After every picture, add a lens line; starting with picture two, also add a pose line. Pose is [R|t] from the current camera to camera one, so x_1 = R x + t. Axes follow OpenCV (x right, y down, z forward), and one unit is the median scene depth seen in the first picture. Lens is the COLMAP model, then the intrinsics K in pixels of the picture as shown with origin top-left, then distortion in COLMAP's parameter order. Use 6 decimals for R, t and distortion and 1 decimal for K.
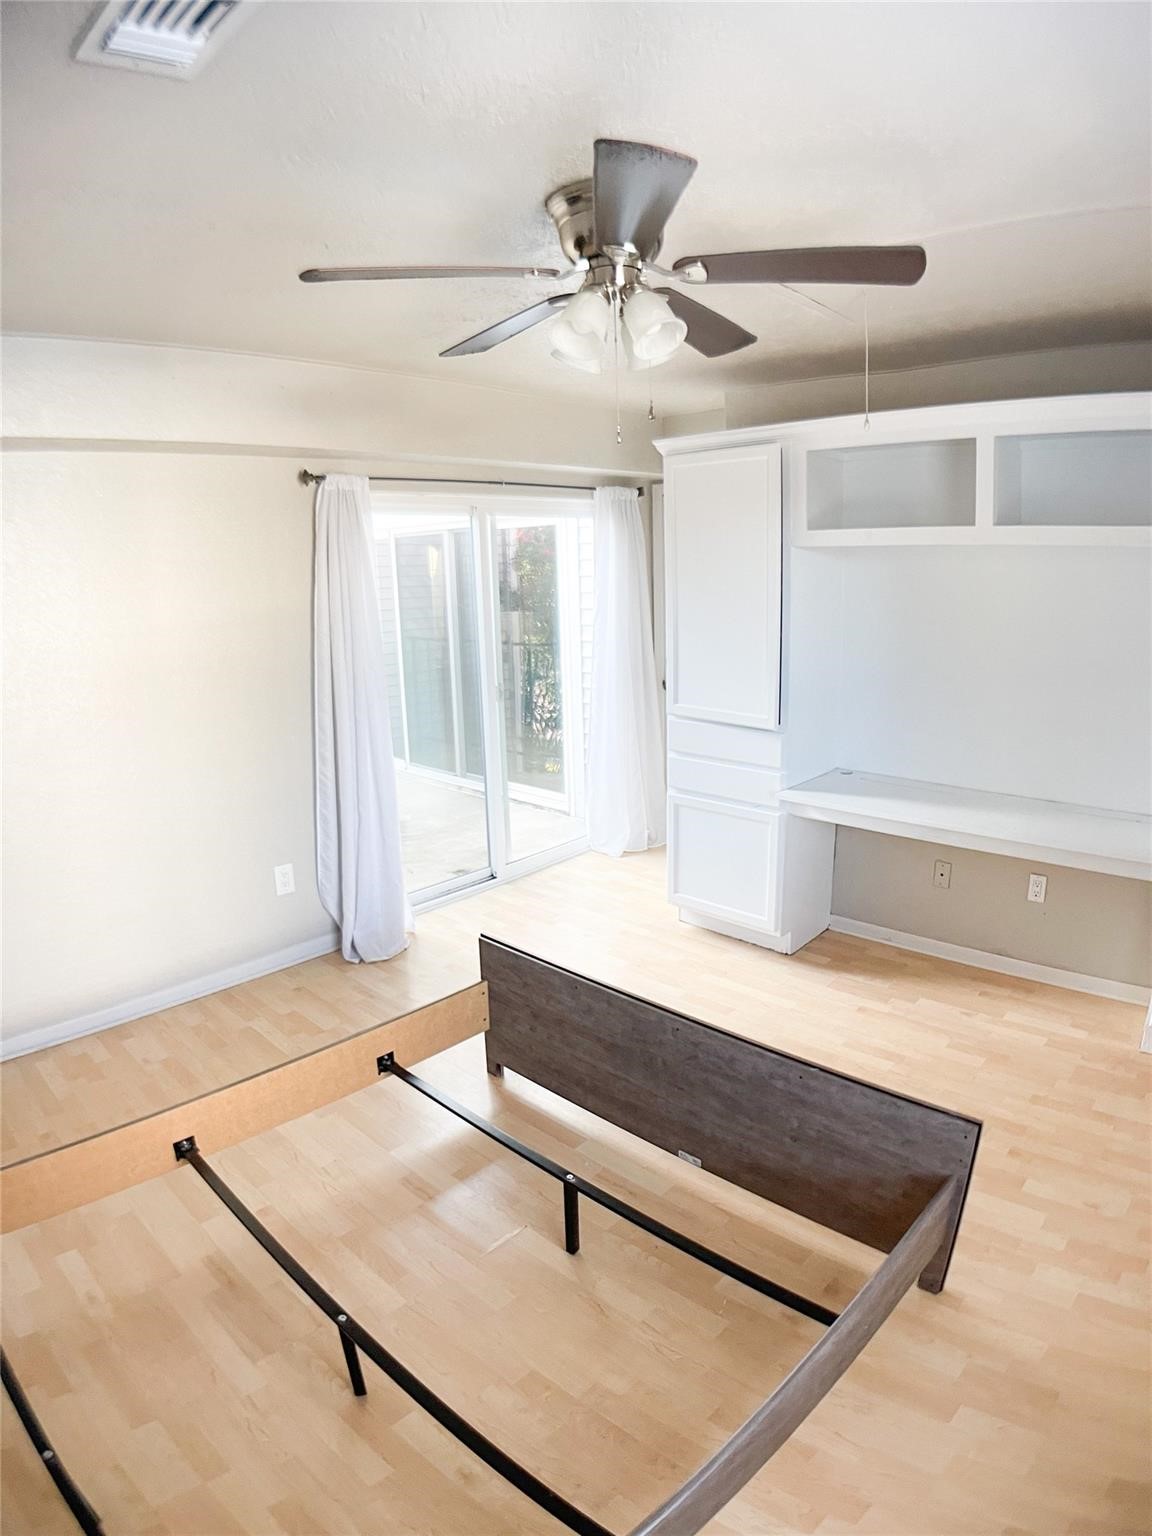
lens RADIAL K [[942.6, 0, 572.5], [0, 942.6, 700.0], [0, 0, 1]] dist [-0.202422, 0.027326]
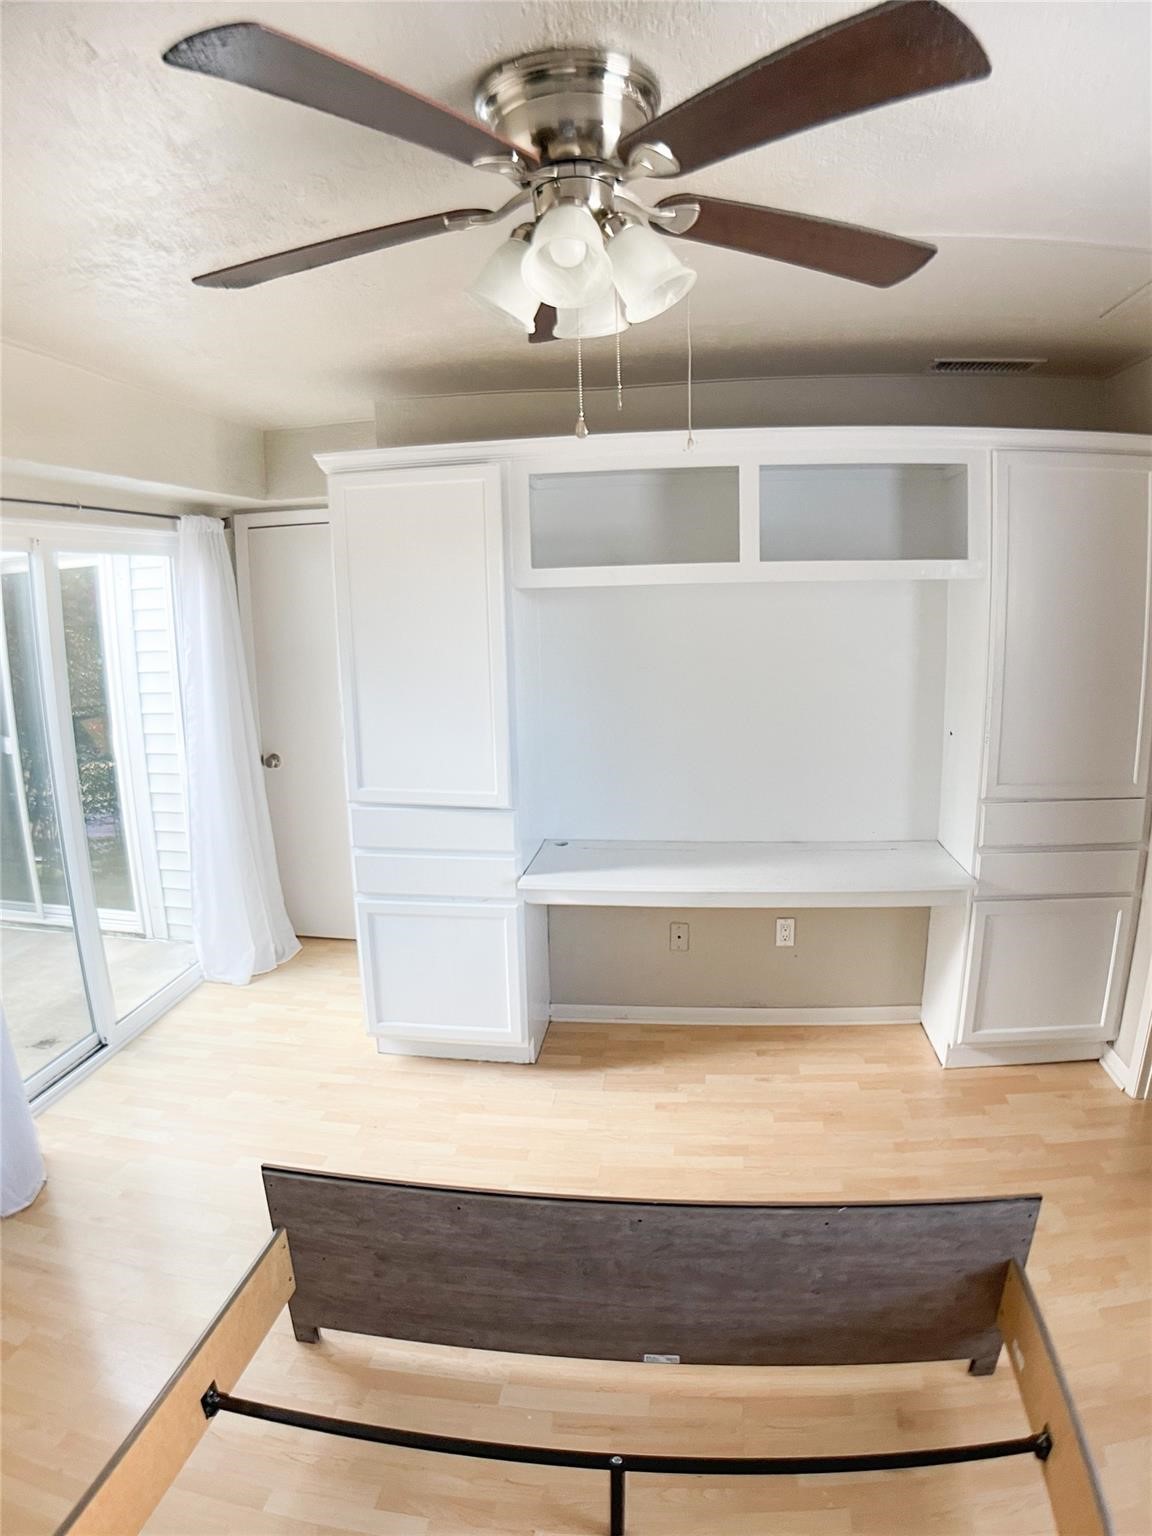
lens RADIAL K [[942.6, 0, 572.5], [0, 942.6, 700.0], [0, 0, 1]] dist [-0.202422, 0.027326]
pose [[0.794735, -0.067454, 0.603197, -0.282513], [0.095581, 0.995314, -0.014628, -0.054390], [-0.599384, 0.069279, 0.797458, 0.350473]]
